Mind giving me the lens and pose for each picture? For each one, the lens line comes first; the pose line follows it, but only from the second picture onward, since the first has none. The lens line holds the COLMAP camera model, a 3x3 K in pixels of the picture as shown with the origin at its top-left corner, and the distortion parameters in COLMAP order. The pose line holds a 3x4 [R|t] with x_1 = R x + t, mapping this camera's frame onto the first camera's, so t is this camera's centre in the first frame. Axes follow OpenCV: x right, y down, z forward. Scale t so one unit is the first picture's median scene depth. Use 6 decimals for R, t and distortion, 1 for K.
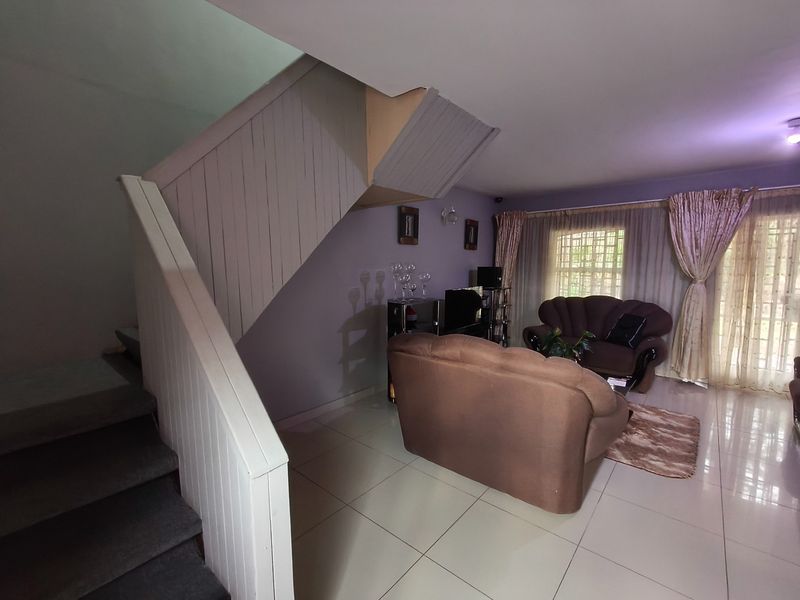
lens RADIAL K [[360.8, 0, 400.0], [0, 360.8, 301.5], [0, 0, 1]] dist [-0.000589, 0.003979]
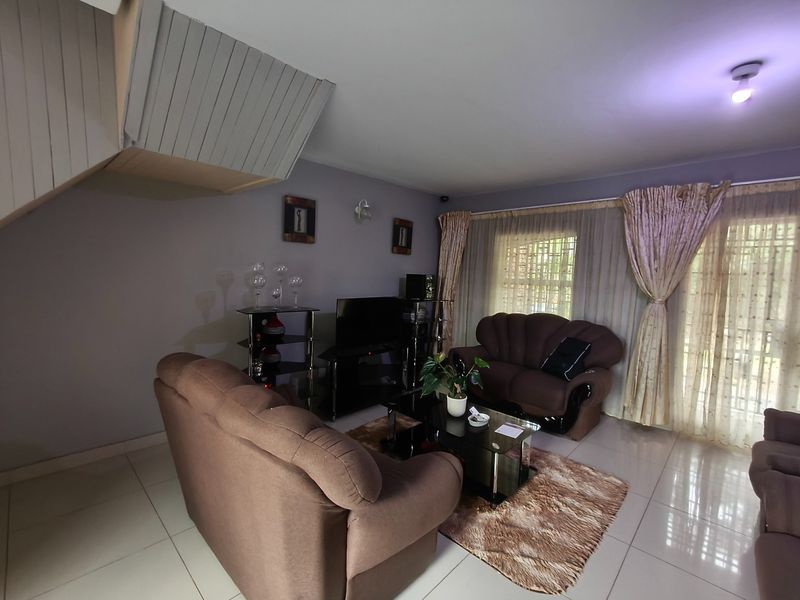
lens RADIAL K [[360.8, 0, 399.9], [0, 360.8, 300.6], [0, 0, 1]] dist [-0.000589, 0.003979]
pose [[0.997745, 0.039704, -0.054112, 0.308464], [-0.041390, 0.998681, -0.030387, -0.008213], [0.052834, 0.032558, 0.998072, 0.182513]]
